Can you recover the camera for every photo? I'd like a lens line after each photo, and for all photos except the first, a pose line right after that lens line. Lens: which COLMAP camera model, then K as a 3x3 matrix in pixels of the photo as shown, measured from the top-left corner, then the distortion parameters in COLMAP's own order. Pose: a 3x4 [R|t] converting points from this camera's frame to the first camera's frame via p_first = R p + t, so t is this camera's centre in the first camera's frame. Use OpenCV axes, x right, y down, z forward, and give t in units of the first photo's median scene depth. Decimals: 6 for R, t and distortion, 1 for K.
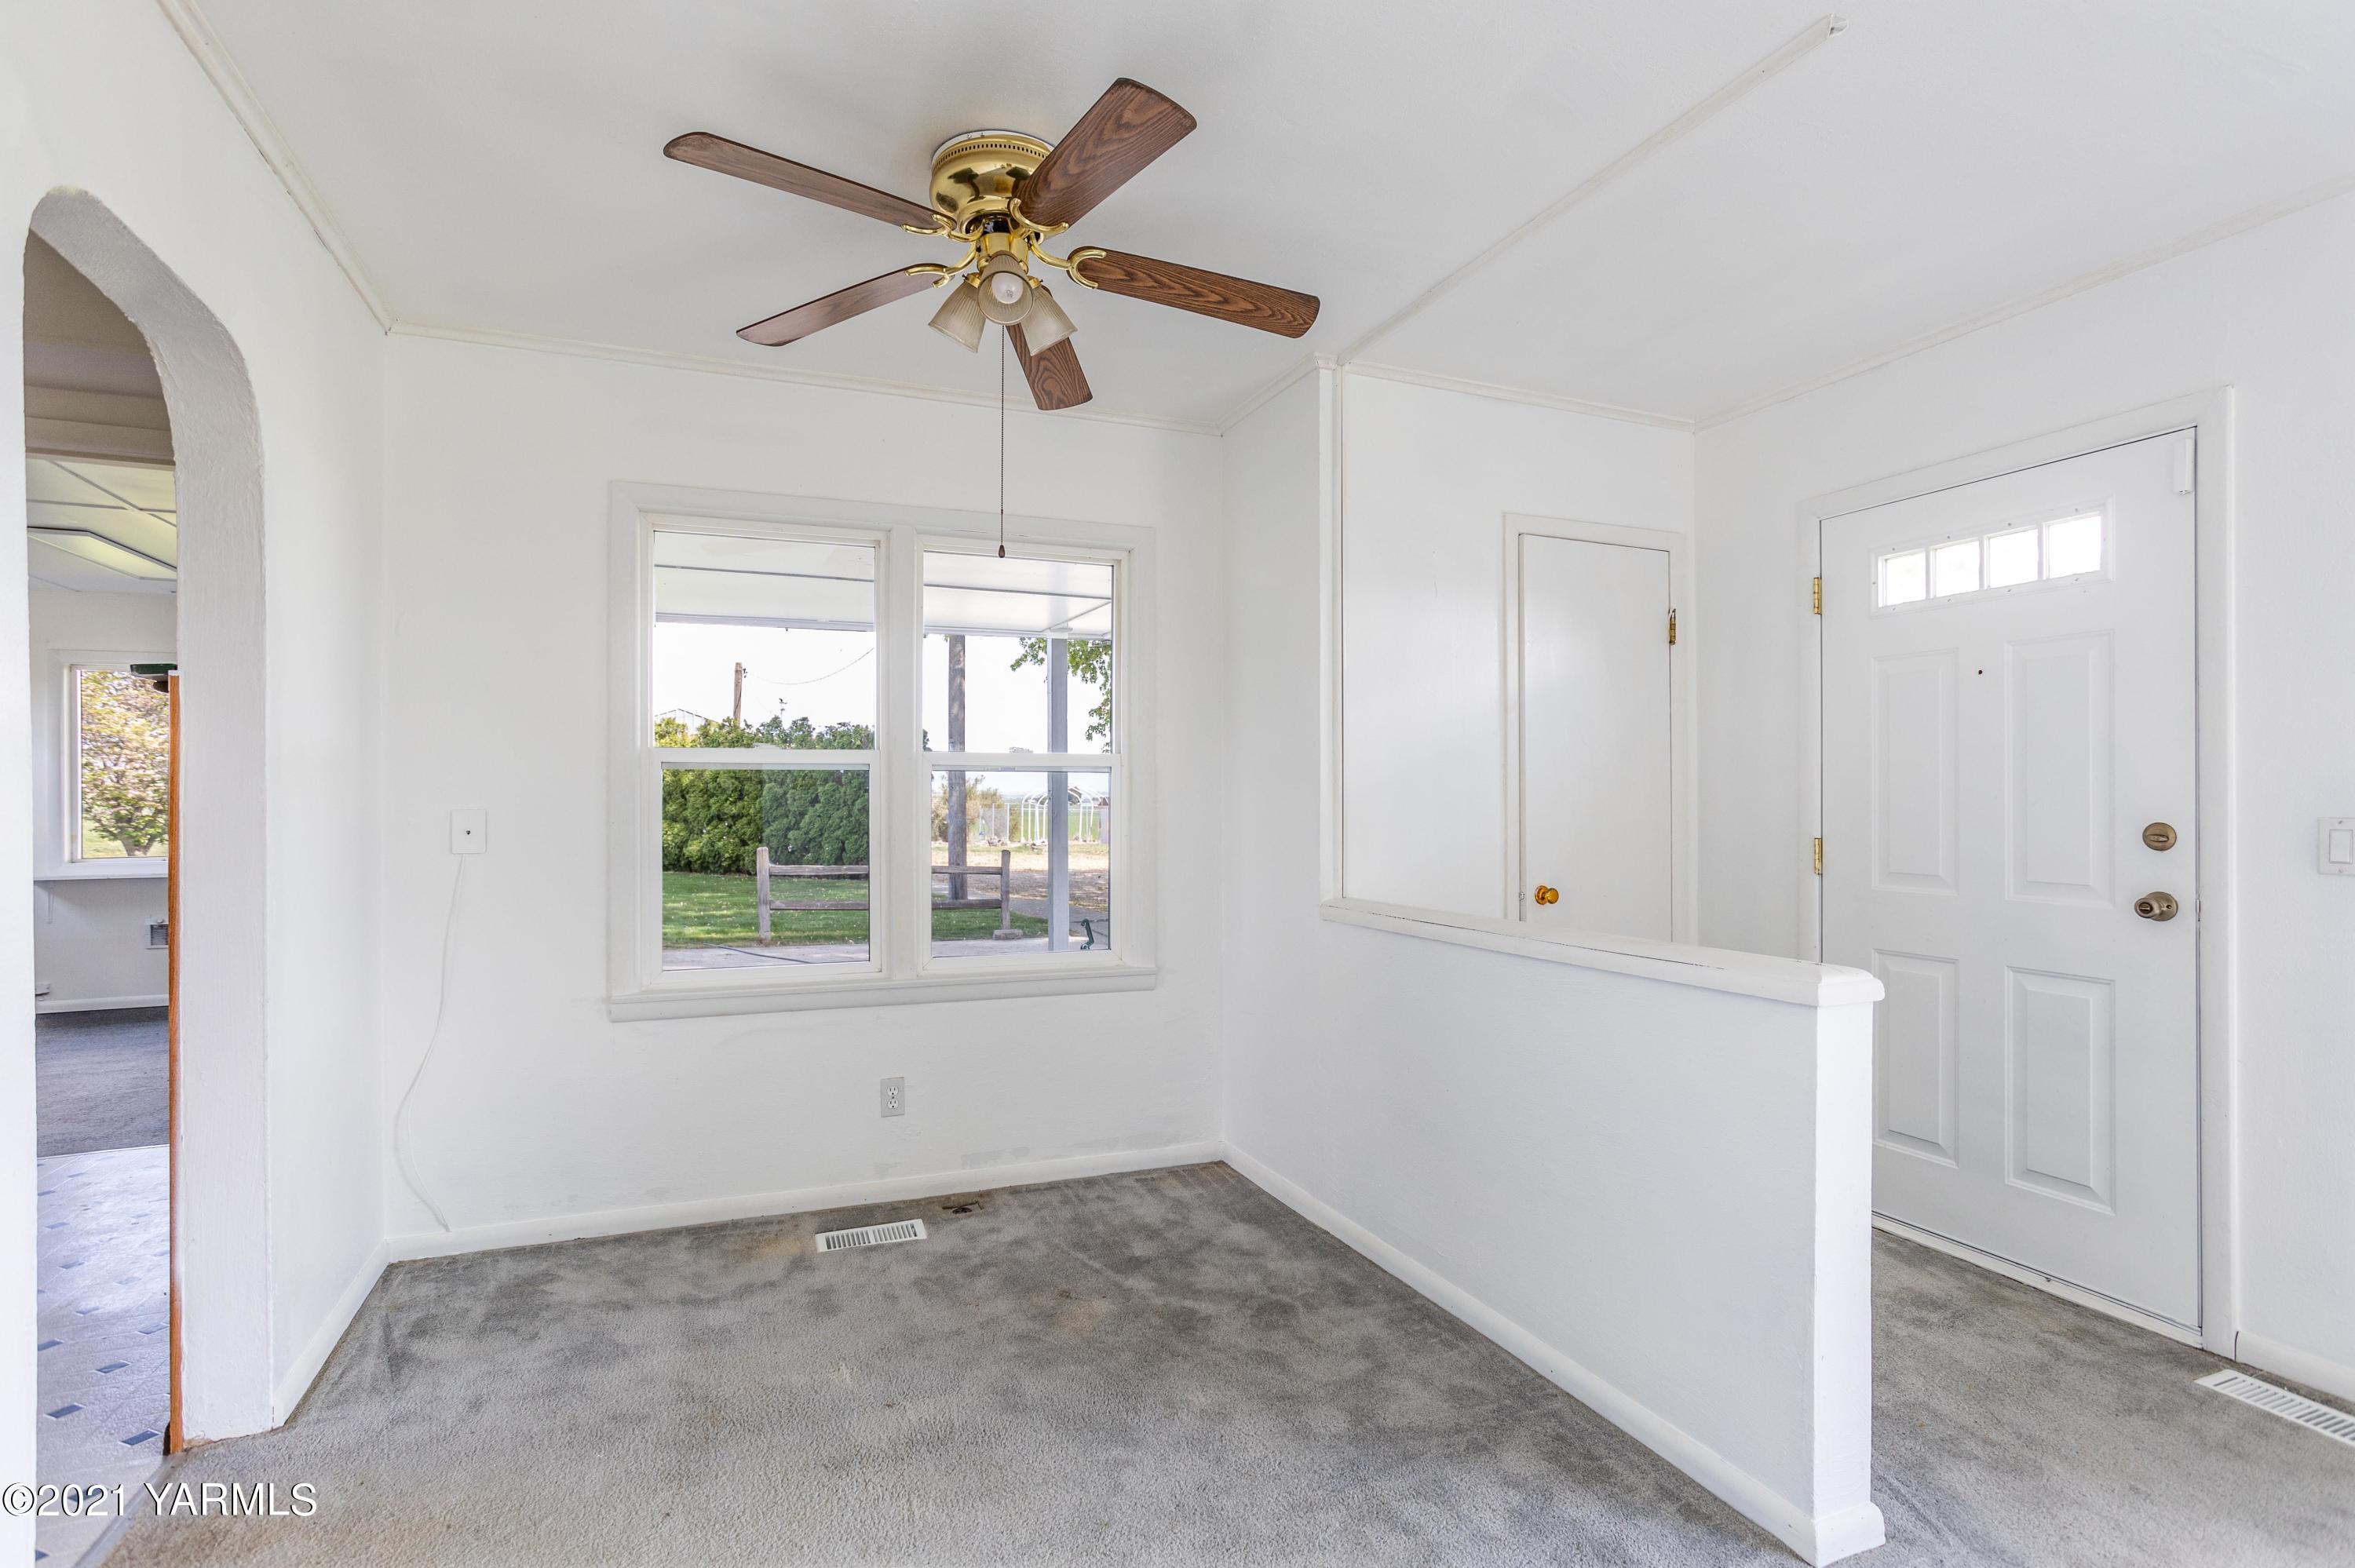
lens RADIAL K [[1146.0, 0, 1195.8], [0, 1146.0, 823.8], [0, 0, 1]] dist [-0.011728, 0.001057]
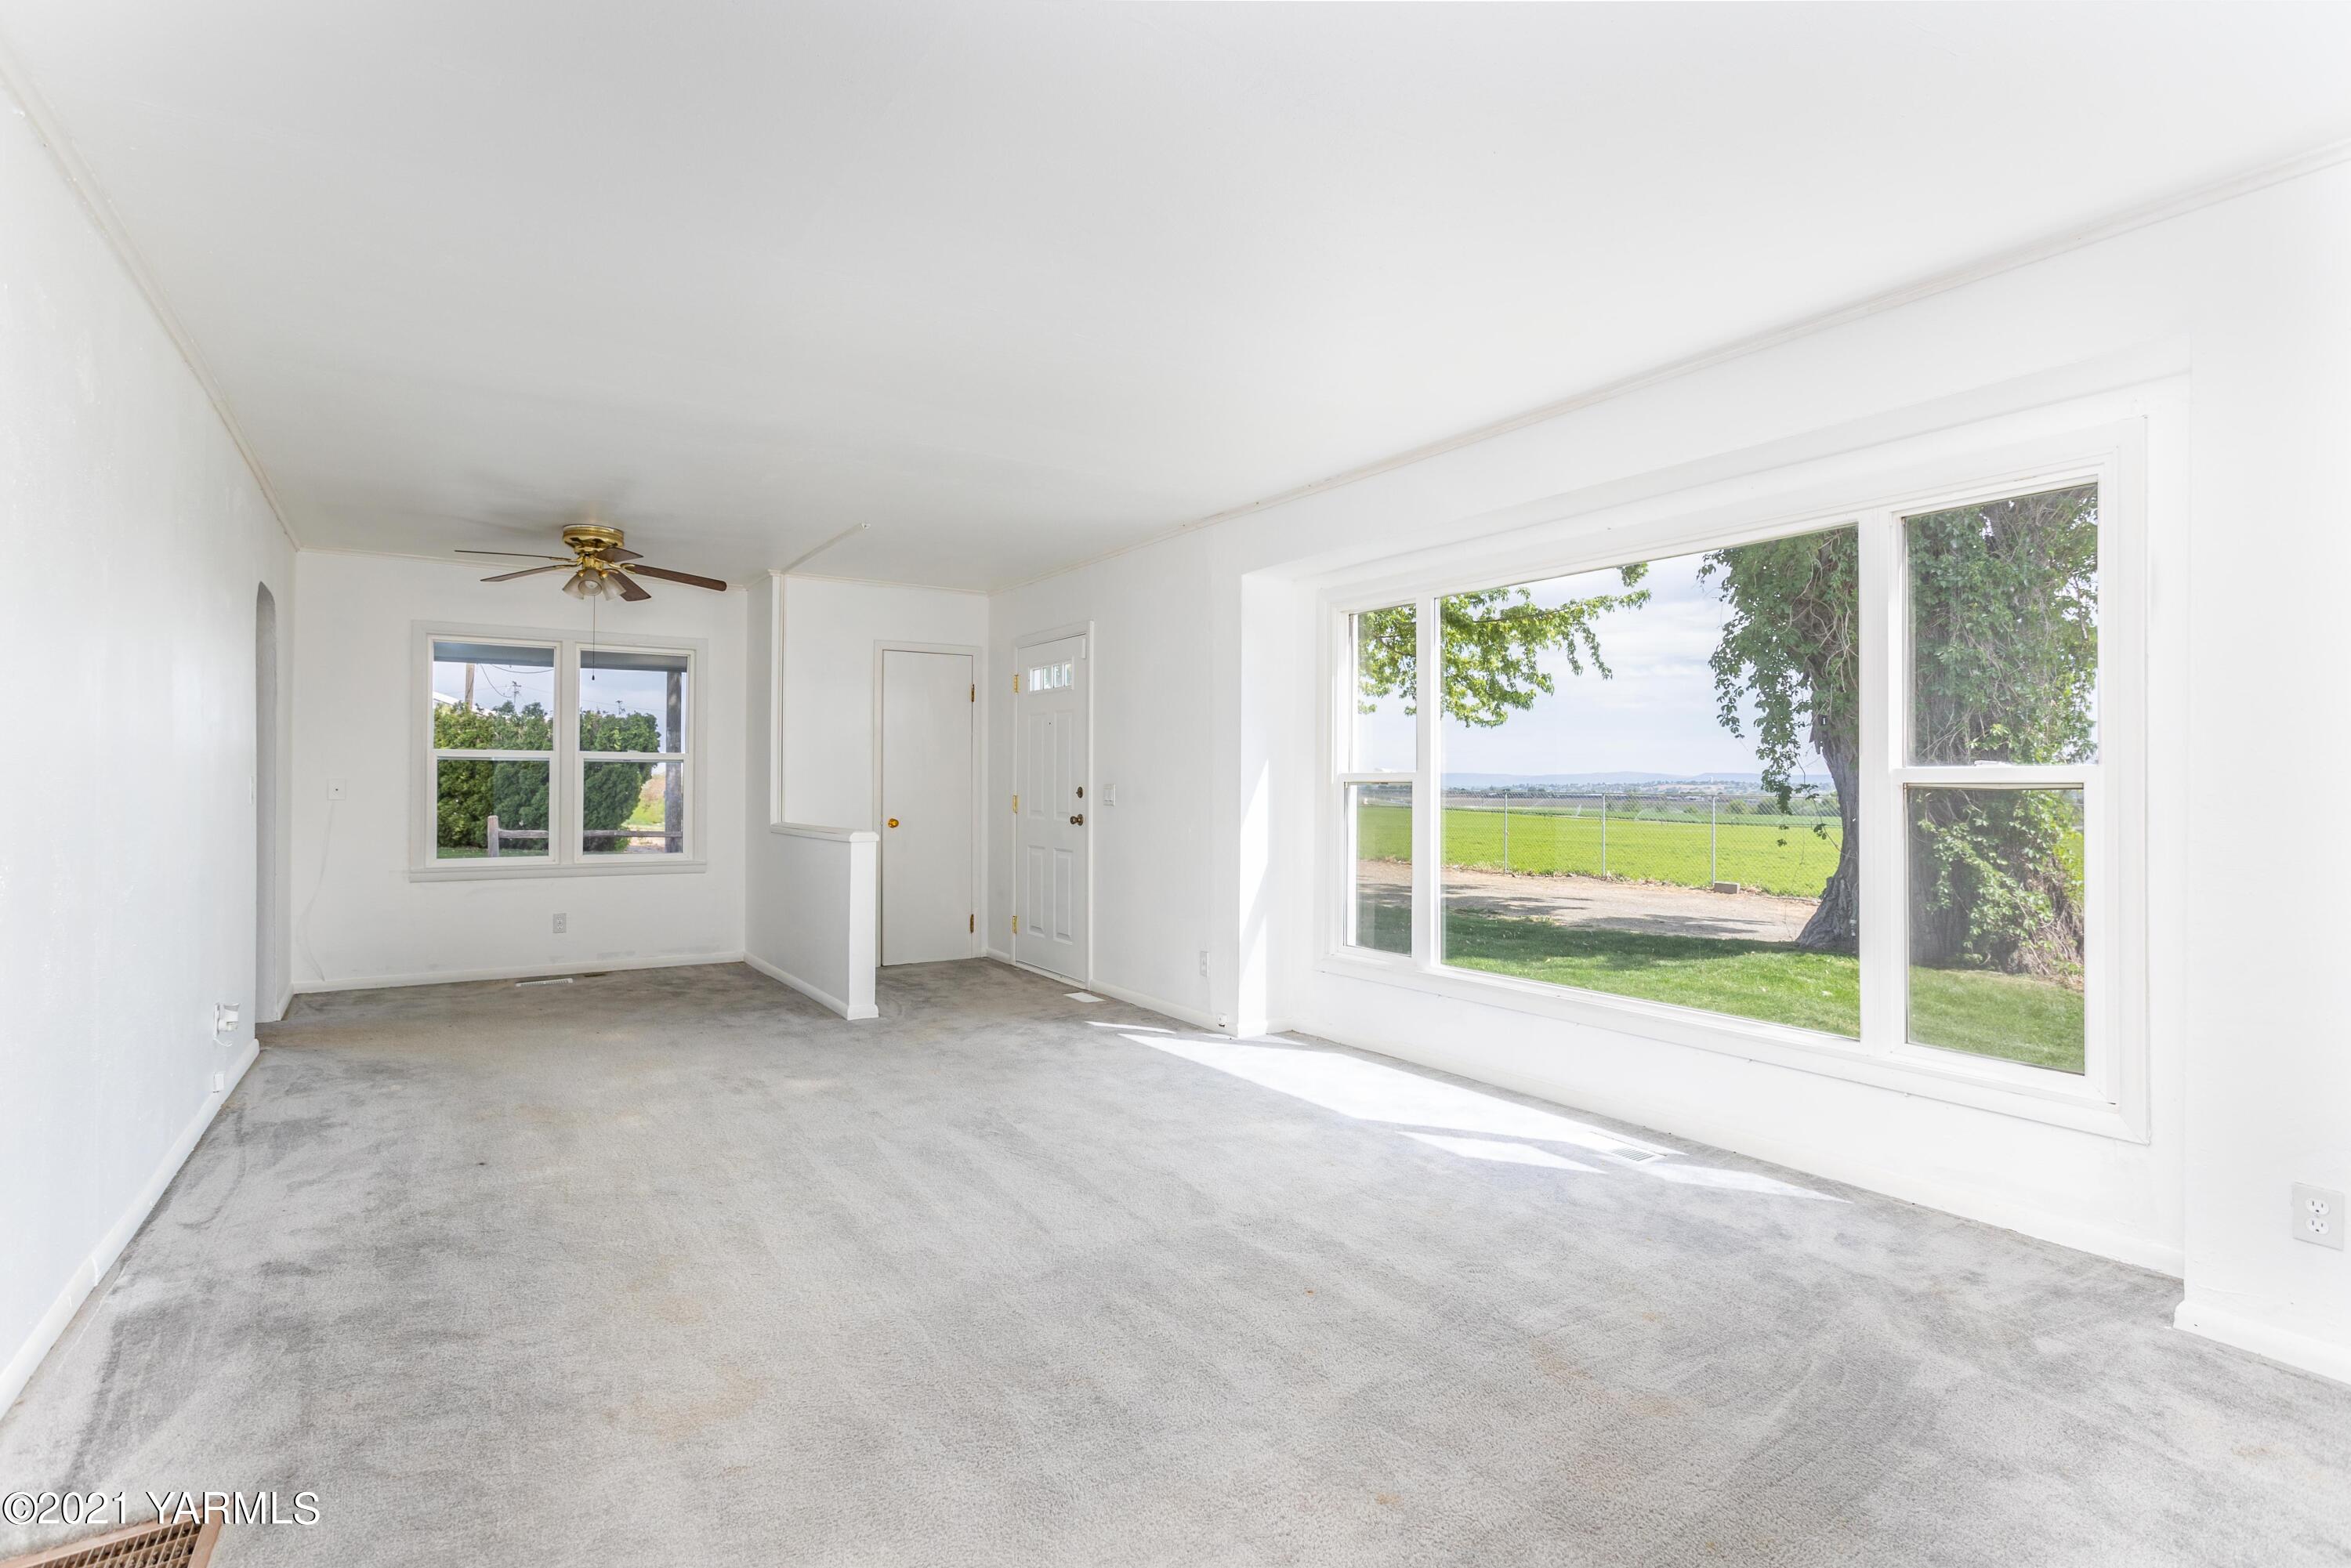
lens RADIAL K [[1145.5, 0, 1175.5], [0, 1145.5, 784.0], [0, 0, 1]] dist [-0.057107, 0.060524]
pose [[0.983889, 0.004169, 0.178734, 0.408446], [-0.000731, 0.999814, -0.019297, 0.028645], [-0.178781, 0.018856, 0.983708, -1.062628]]
